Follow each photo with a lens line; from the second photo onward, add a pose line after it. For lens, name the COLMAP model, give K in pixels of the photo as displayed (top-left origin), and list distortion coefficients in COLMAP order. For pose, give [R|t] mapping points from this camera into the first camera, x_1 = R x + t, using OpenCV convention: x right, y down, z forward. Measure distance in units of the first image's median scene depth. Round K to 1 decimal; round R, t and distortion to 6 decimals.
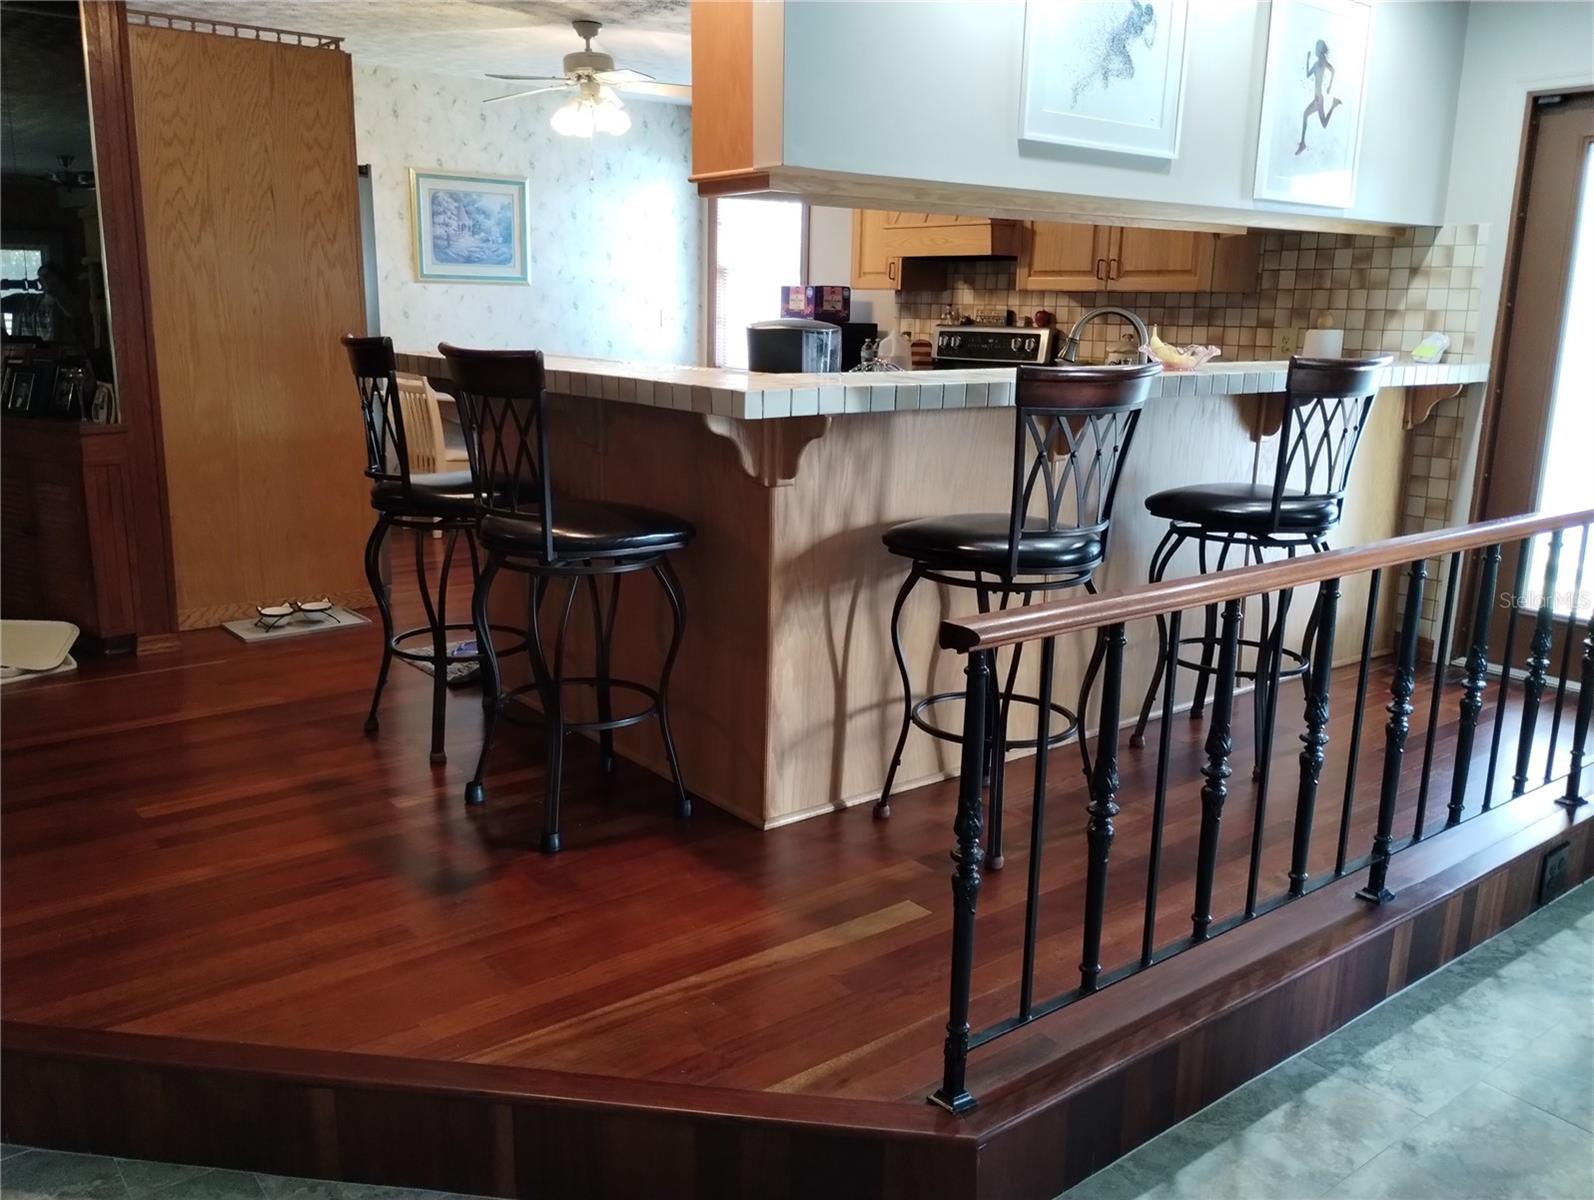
lens RADIAL K [[1315.9, 0, 791.4], [0, 1315.9, 596.1], [0, 0, 1]] dist [0.062920, -0.062823]
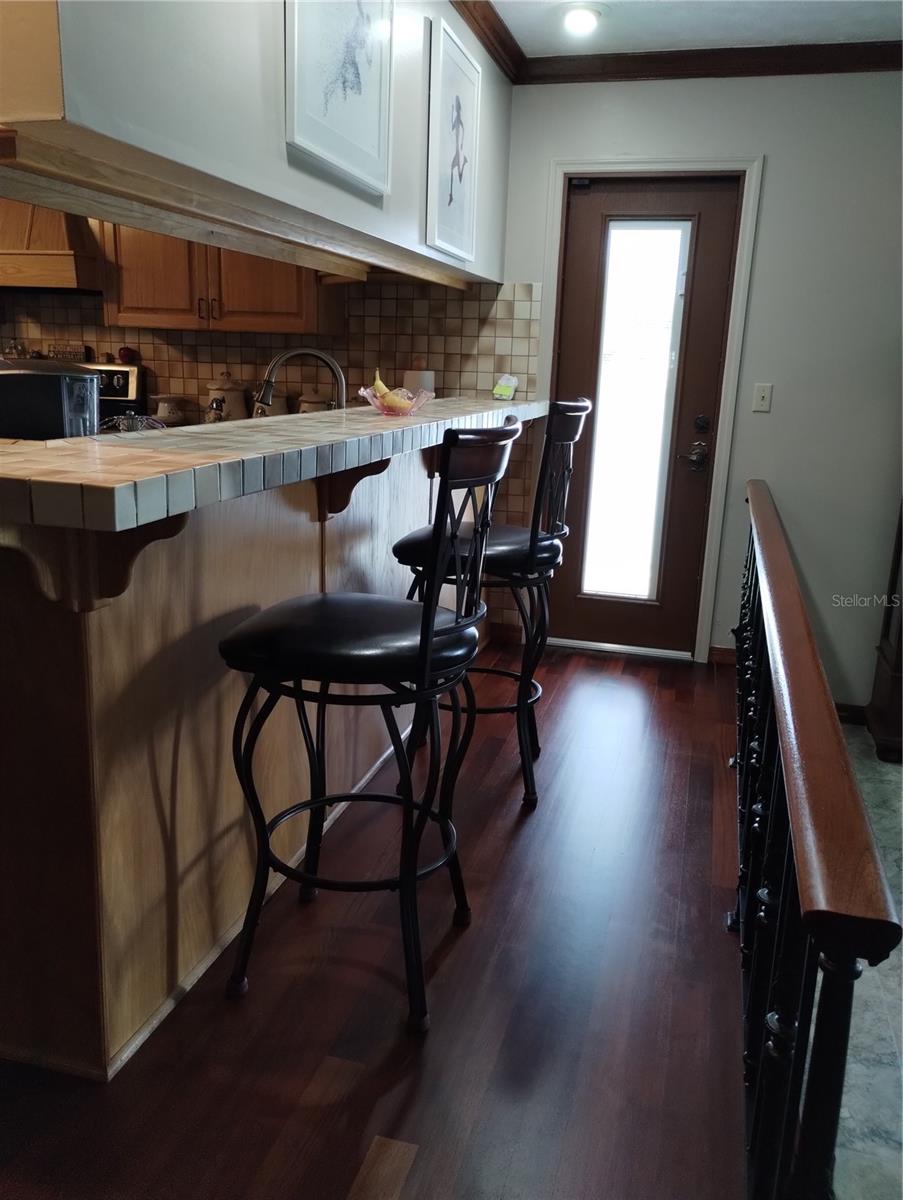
lens RADIAL K [[990.6, 0, 444.8], [0, 990.6, 599.2], [0, 0, 1]] dist [0.062920, -0.062823]
pose [[0.804719, -0.134287, 0.578268, -0.101446], [0.113259, 0.990917, 0.072502, -0.066448], [-0.582752, 0.007151, 0.812619, 0.299408]]
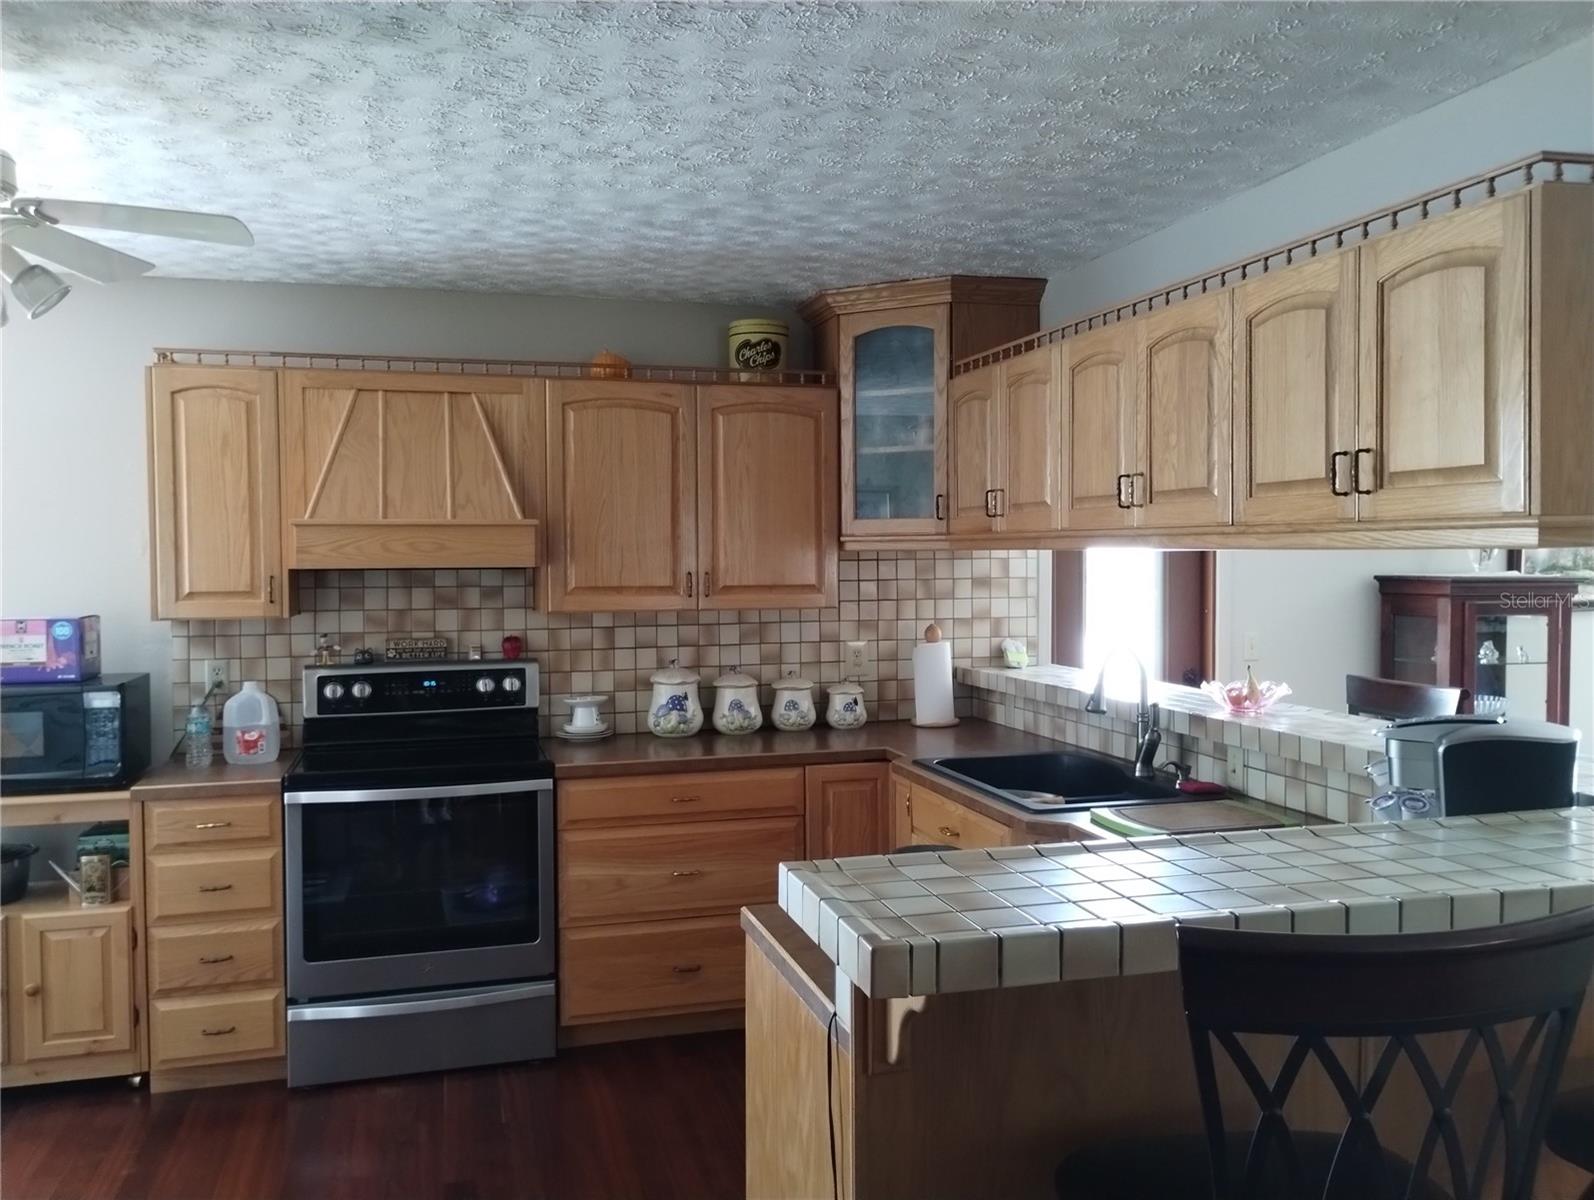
lens RADIAL K [[1315.9, 0, 799.0], [0, 1315.9, 599.8], [0, 0, 1]] dist [0.062920, -0.062823]
pose [[0.391202, -0.054417, 0.918695, -0.517239], [0.214487, 0.976152, -0.033513, -0.221969], [-0.894962, 0.210158, 0.393544, 0.712543]]
